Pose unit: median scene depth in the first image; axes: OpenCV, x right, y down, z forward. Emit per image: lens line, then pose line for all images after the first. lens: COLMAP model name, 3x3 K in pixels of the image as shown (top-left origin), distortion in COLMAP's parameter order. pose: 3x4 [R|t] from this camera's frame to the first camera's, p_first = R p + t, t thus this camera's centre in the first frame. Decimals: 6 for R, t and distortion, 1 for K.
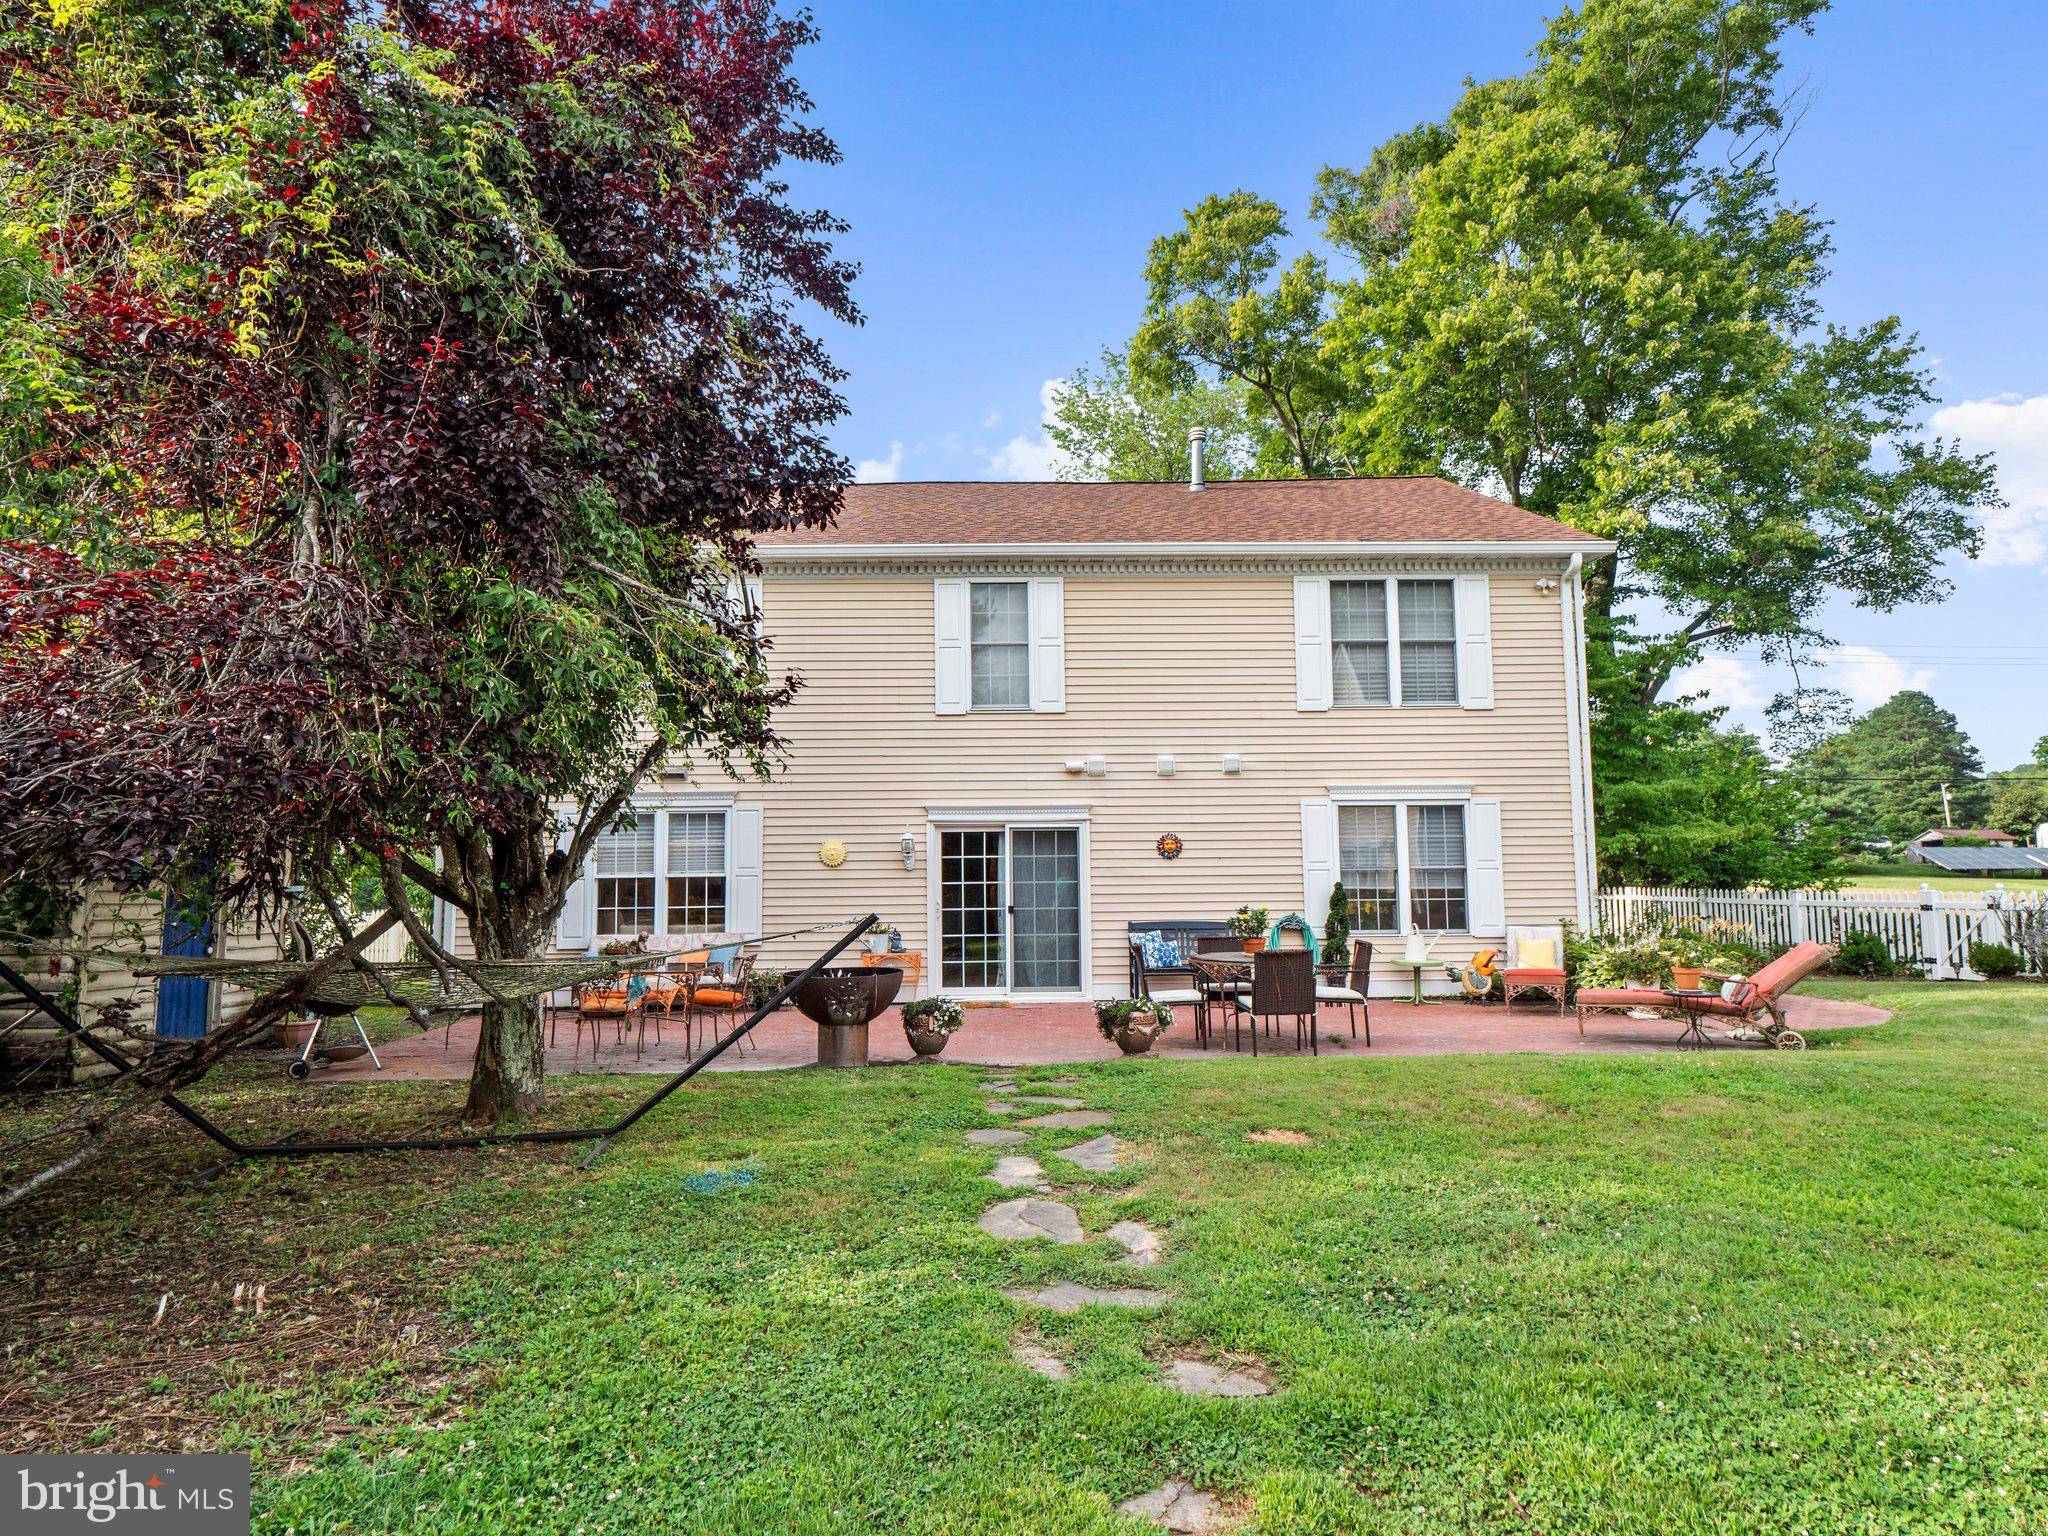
lens RADIAL K [[1150.2, 0, 1024.2], [0, 1150.2, 768.7], [0, 0, 1]] dist [0.002505, -0.000480]
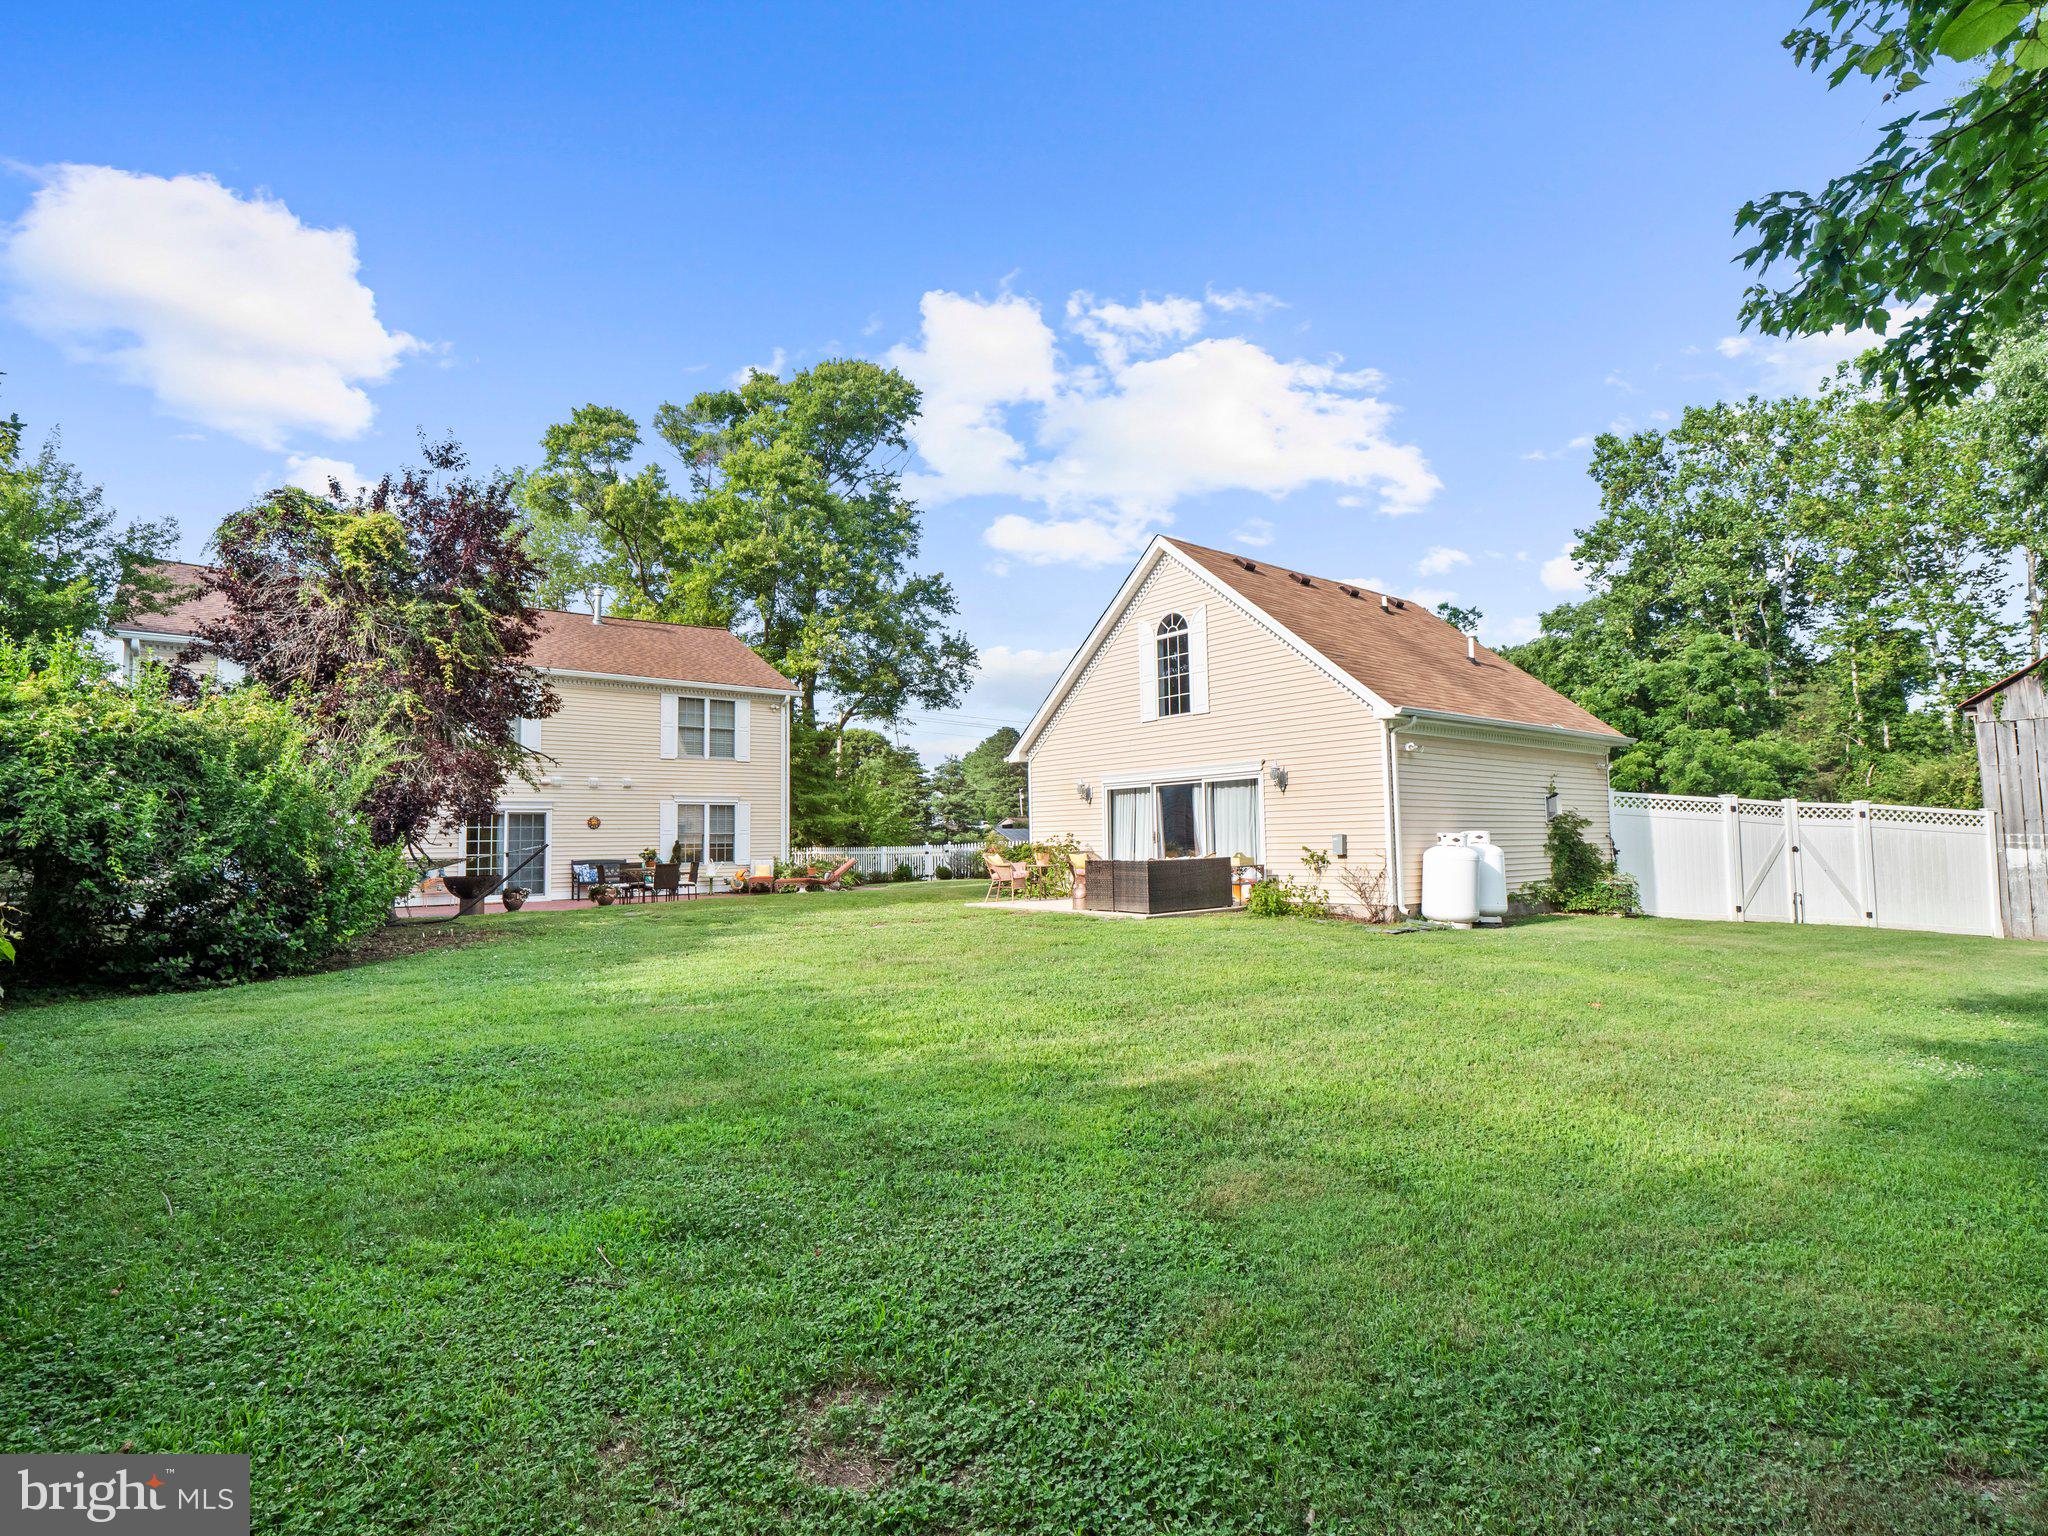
lens RADIAL K [[1006.6, 0, 1012.6], [0, 1006.6, 775.9], [0, 0, 1]] dist [-0.011174, -0.000260]
pose [[0.798304, 0.035687, 0.601196, -0.347803], [-0.045741, 0.998952, 0.001439, -0.050456], [-0.600515, -0.028648, 0.799100, -0.843442]]
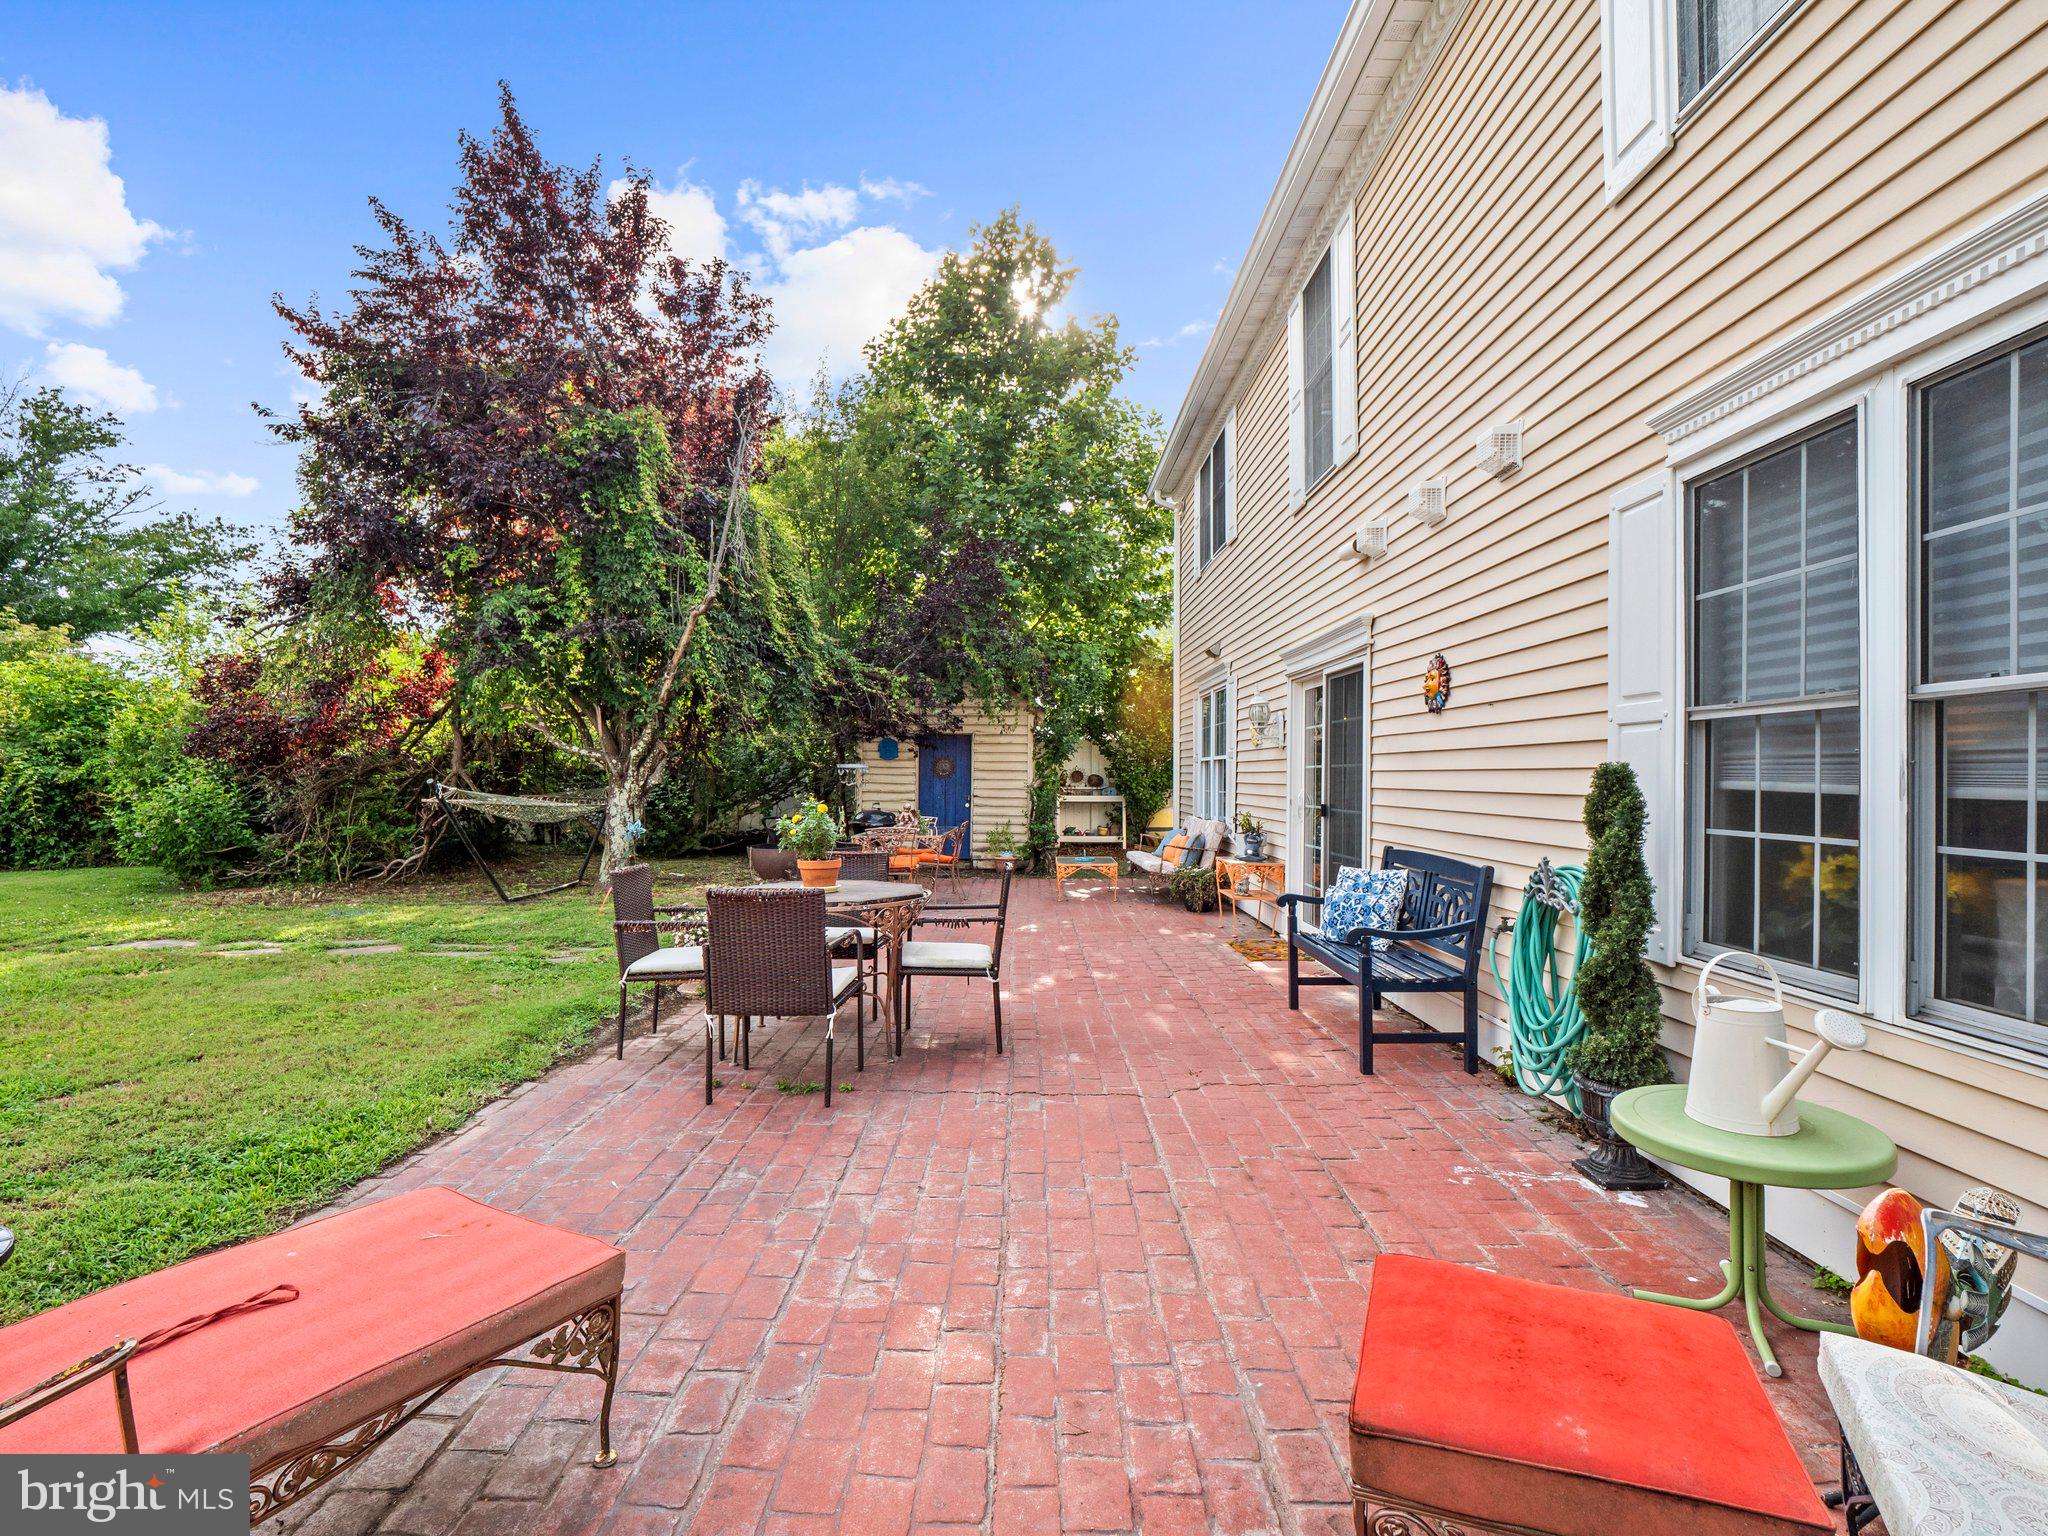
lens RADIAL K [[1006.6, 0, 1012.6], [0, 1006.6, 775.9], [0, 0, 1]] dist [-0.011174, -0.000260]
pose [[-0.024787, 0.010490, -0.999638, 0.507878], [0.087885, 0.996096, 0.008274, 0.084270], [0.995822, -0.087648, -0.025612, 0.835786]]
